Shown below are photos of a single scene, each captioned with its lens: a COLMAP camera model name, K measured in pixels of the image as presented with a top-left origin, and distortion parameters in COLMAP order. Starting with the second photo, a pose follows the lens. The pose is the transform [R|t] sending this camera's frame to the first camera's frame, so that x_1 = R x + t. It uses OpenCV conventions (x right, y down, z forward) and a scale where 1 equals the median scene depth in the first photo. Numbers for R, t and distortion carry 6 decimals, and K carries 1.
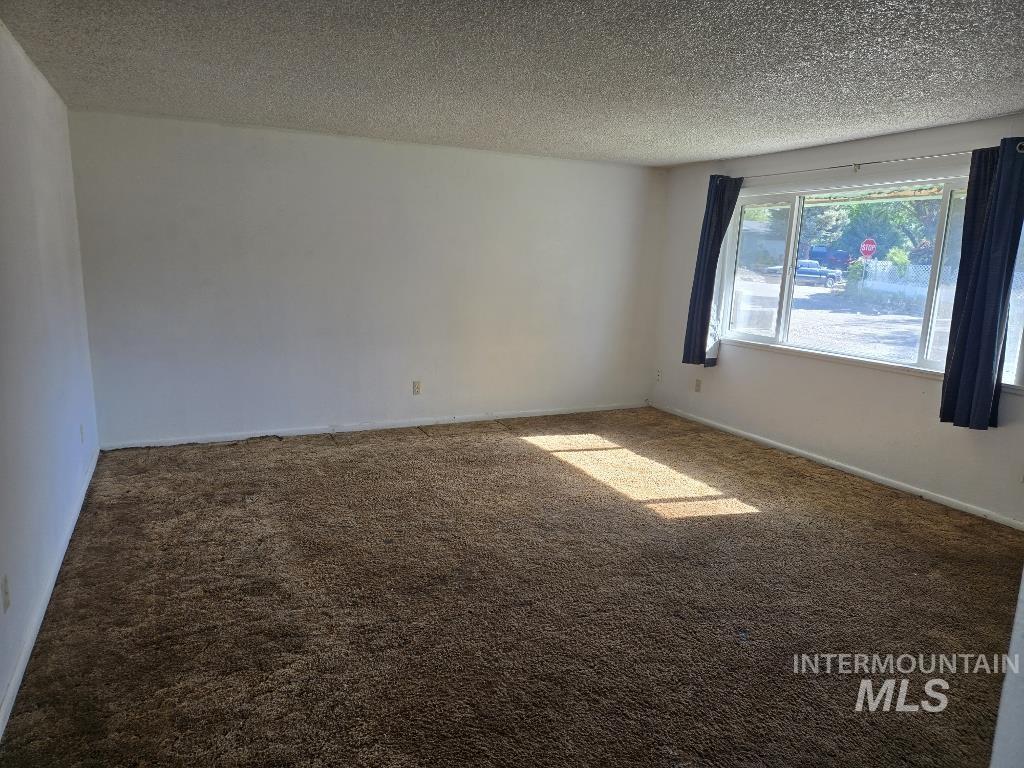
lens RADIAL K [[684.5, 0, 511.3], [0, 684.5, 385.5], [0, 0, 1]] dist [0.075454, -0.052872]
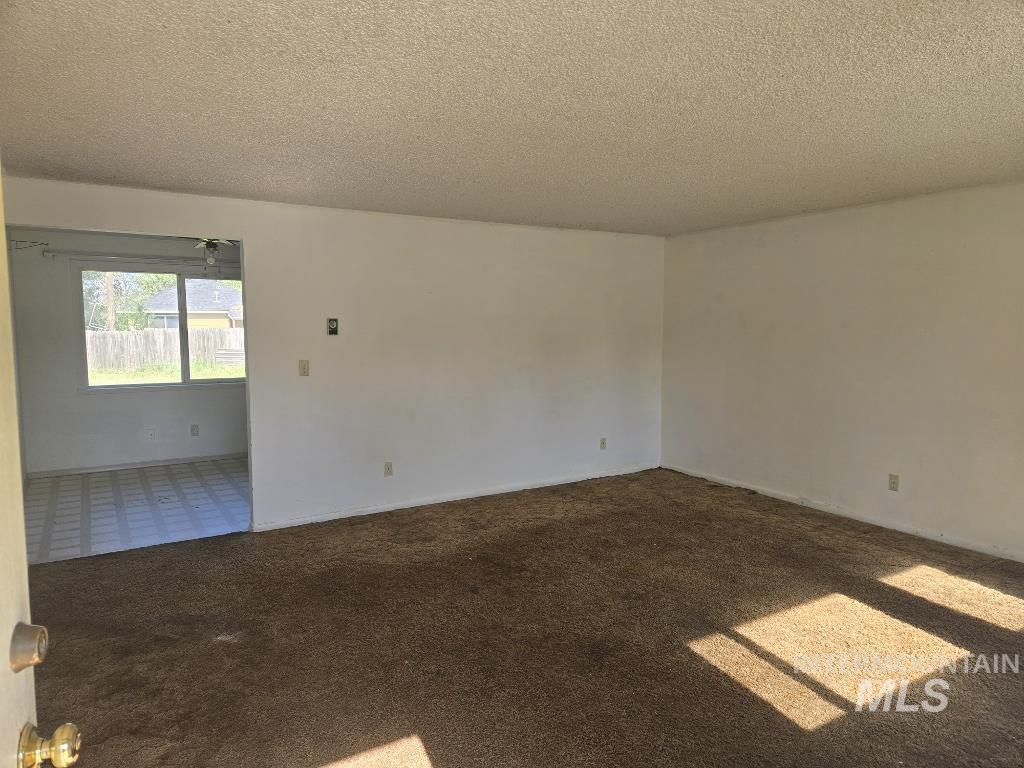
lens RADIAL K [[684.5, 0, 519.2], [0, 684.5, 381.2], [0, 0, 1]] dist [0.075454, -0.052872]
pose [[0.101587, 0.057422, -0.993168, 0.909289], [-0.181292, 0.982684, 0.038272, -0.094751], [0.978168, 0.176165, 0.110238, 0.619627]]
